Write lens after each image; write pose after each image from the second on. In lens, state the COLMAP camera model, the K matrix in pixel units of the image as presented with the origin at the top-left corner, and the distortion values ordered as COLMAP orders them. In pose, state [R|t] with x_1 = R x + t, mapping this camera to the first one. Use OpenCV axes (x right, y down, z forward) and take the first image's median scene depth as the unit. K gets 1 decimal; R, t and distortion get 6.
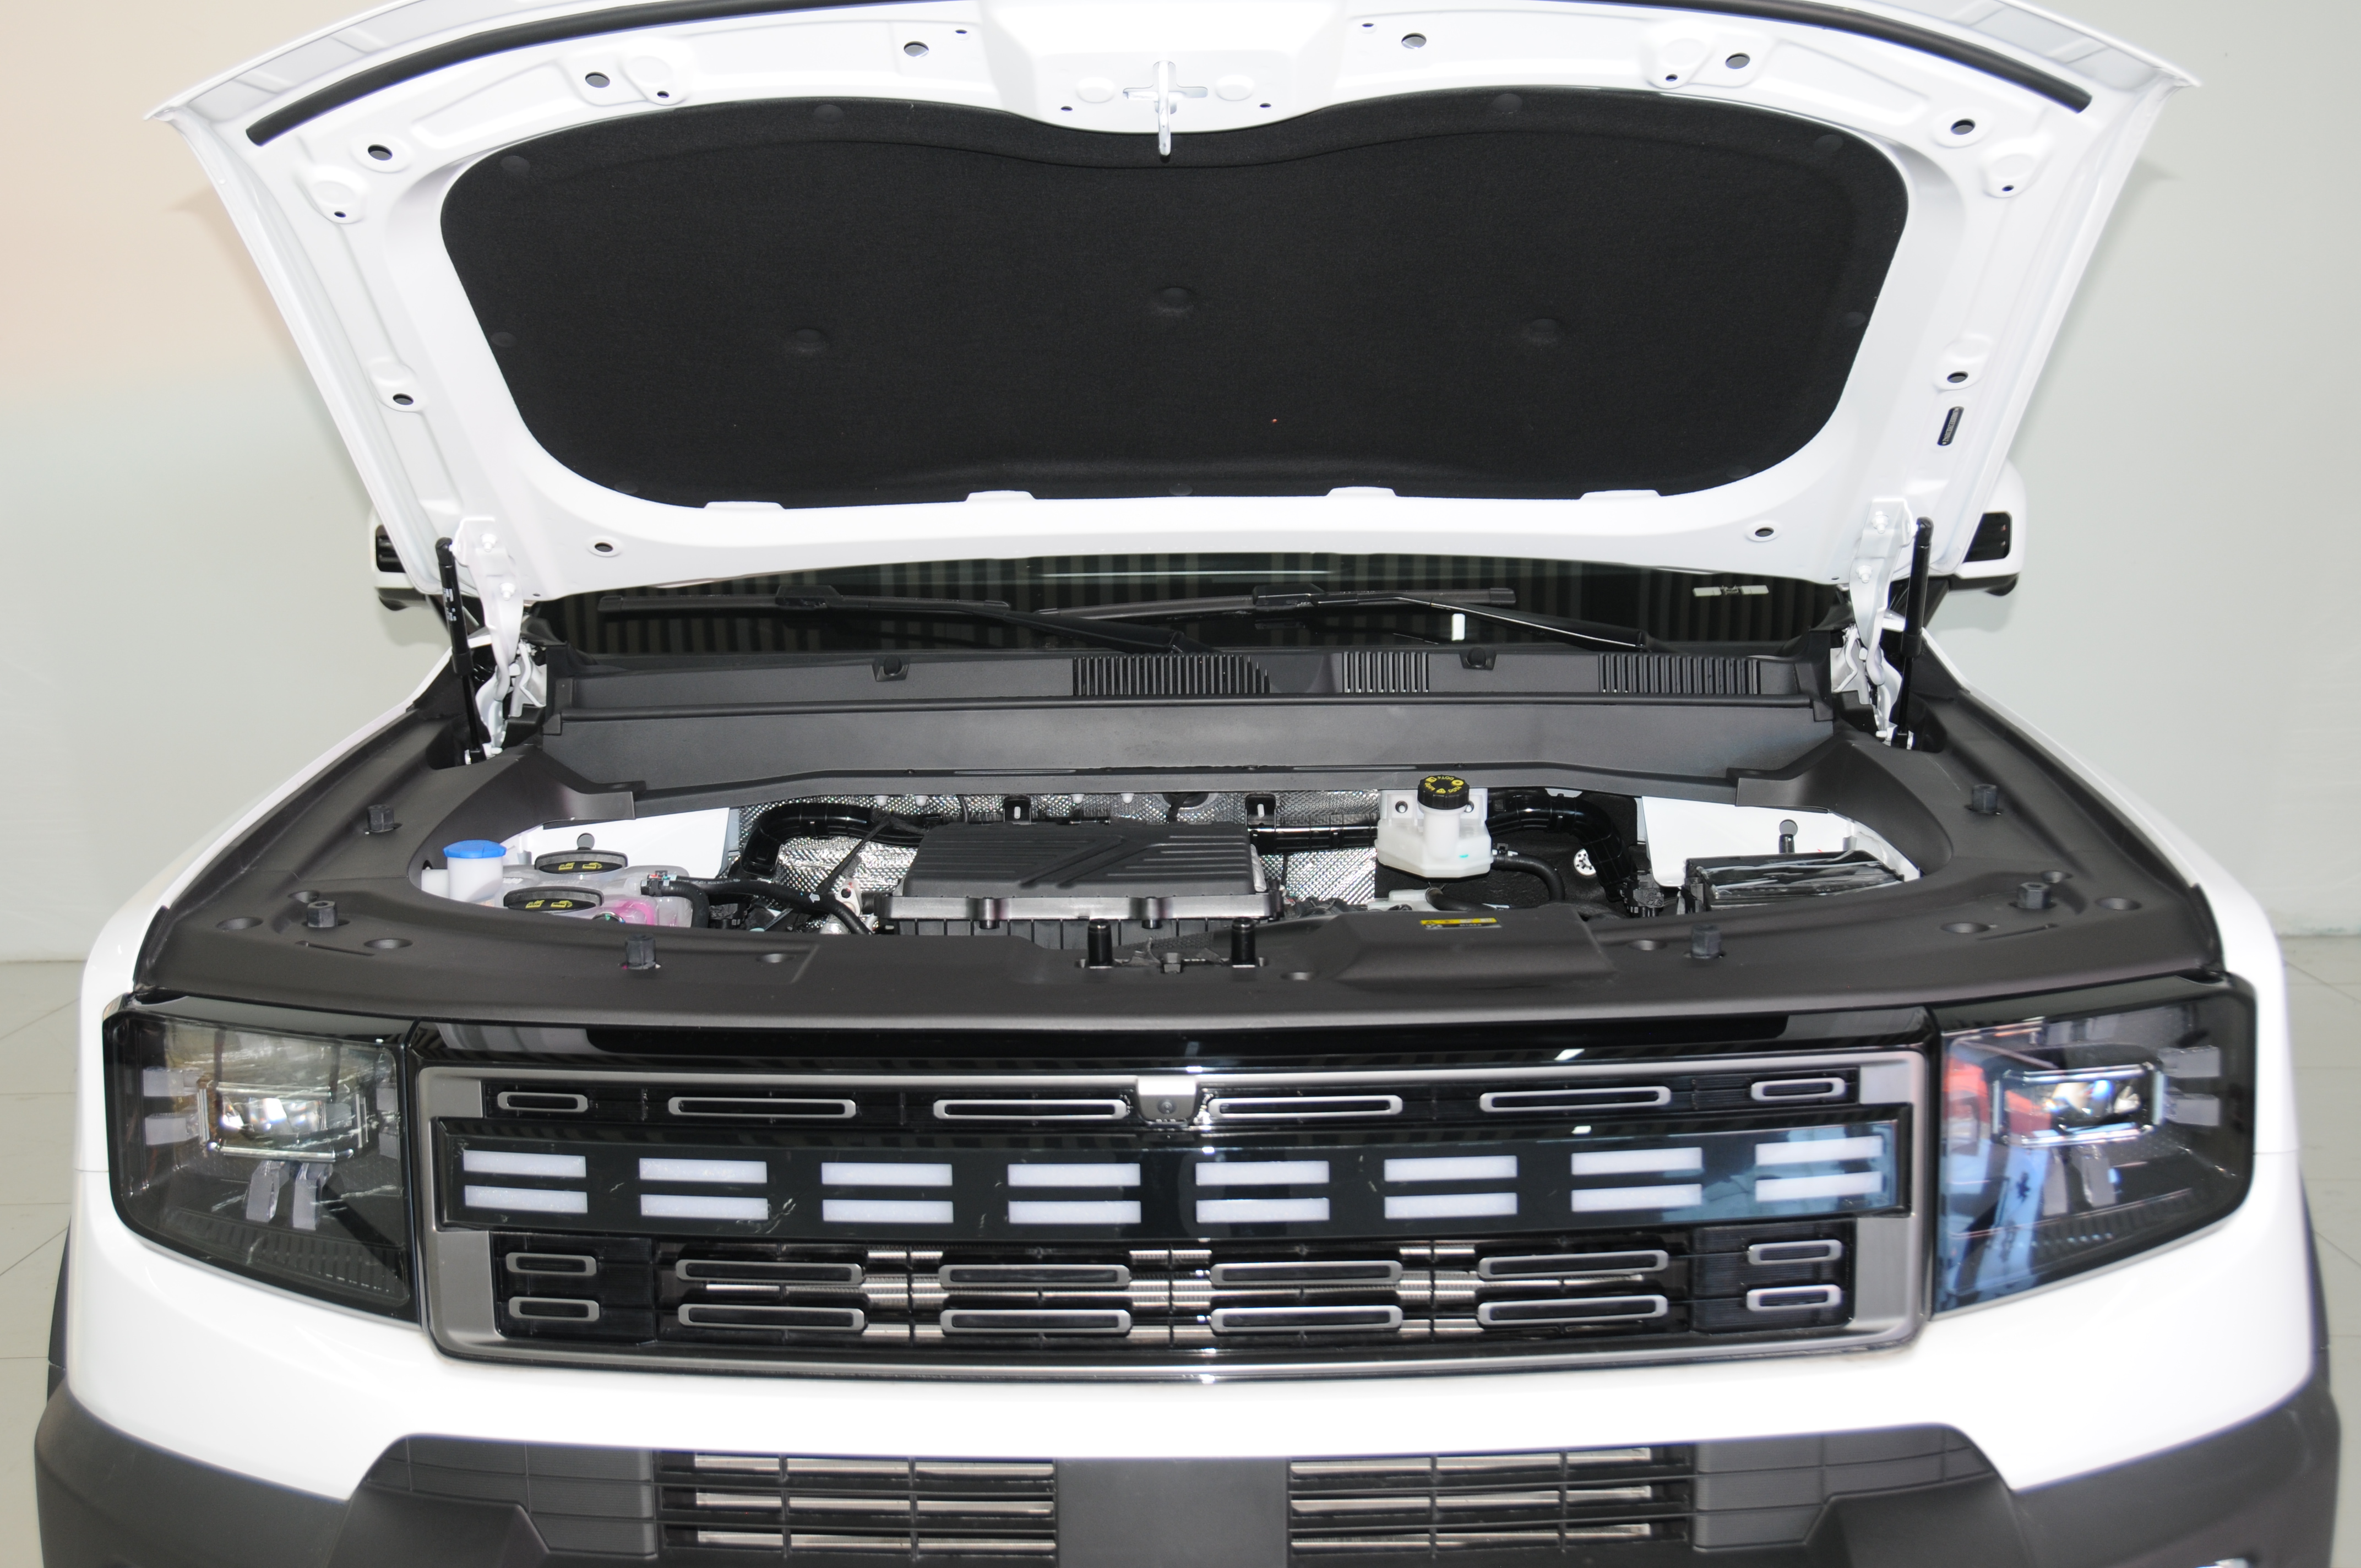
lens RADIAL K [[2838.8, 0, 1185.9], [0, 2838.8, 780.7], [0, 0, 1]] dist [-0.016022, 0.000000]
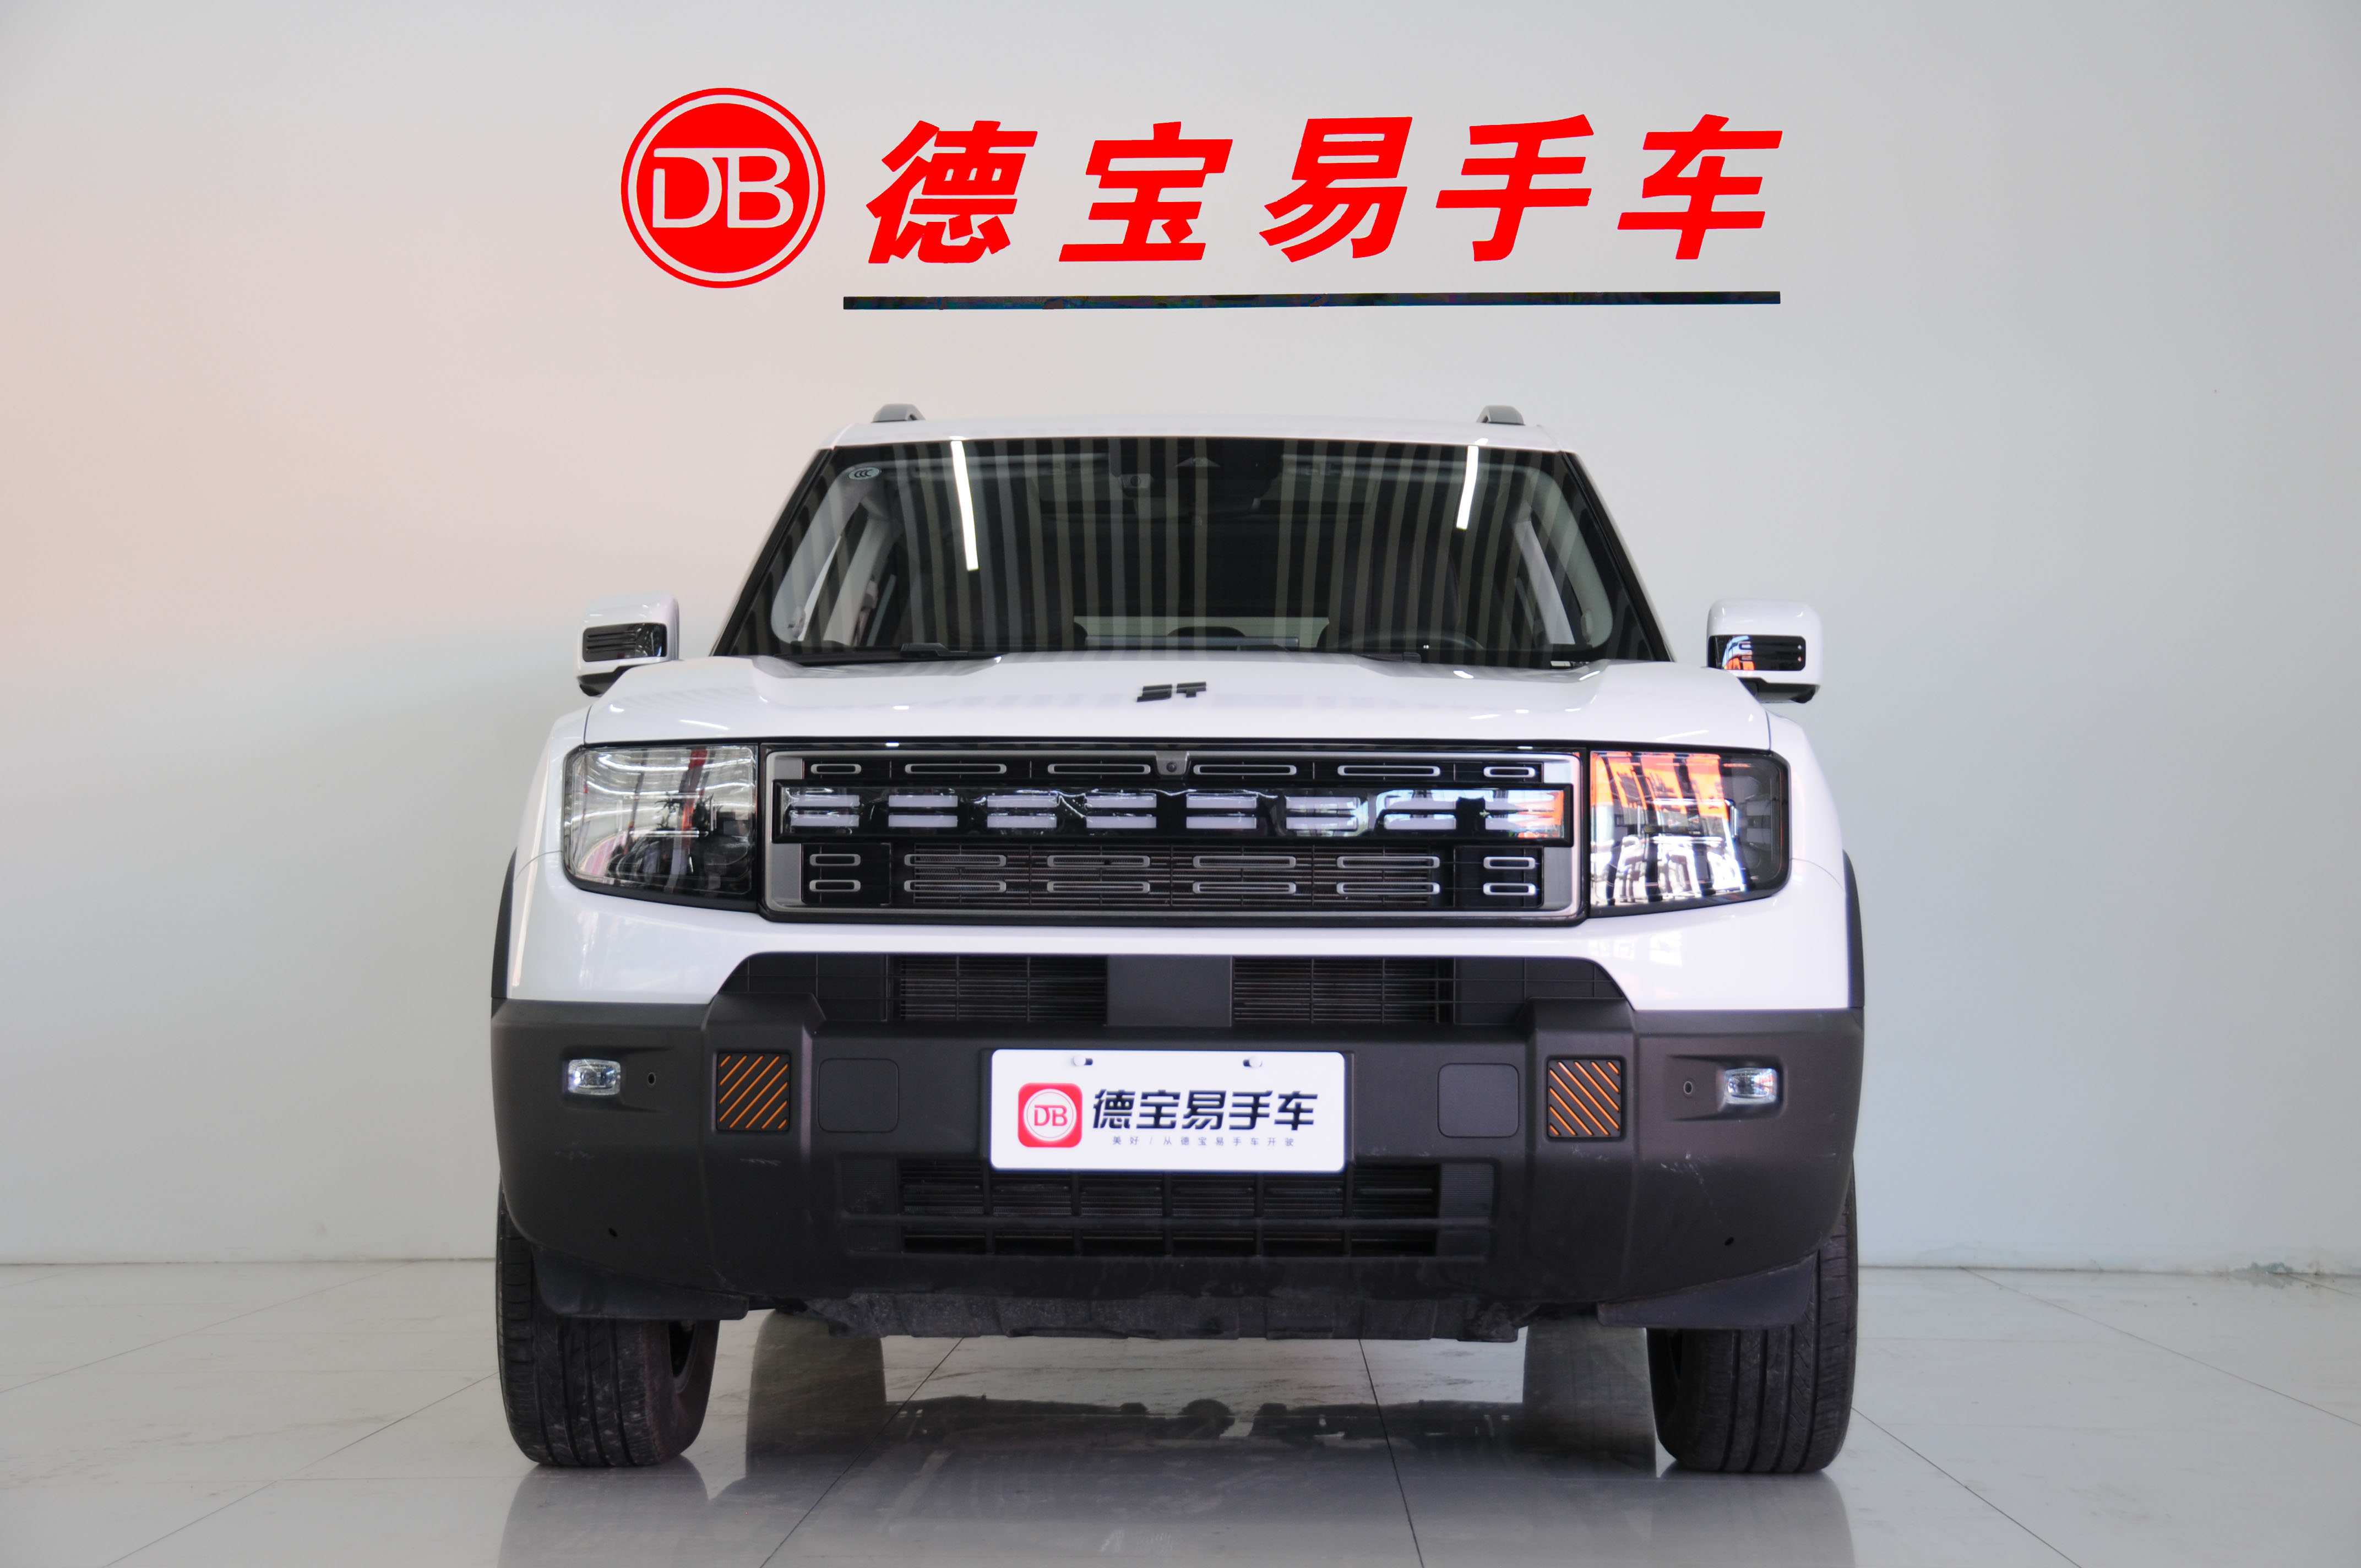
lens RADIAL K [[3906.7, 0, 1182.0], [0, 3906.7, 787.3], [0, 0, 1]] dist [-0.008133, 0.000000]
pose [[0.999740, 0.021828, -0.006650, 0.017077], [-0.022645, 0.984968, -0.171247, 0.556418], [0.002812, 0.171353, 0.985206, -1.512849]]
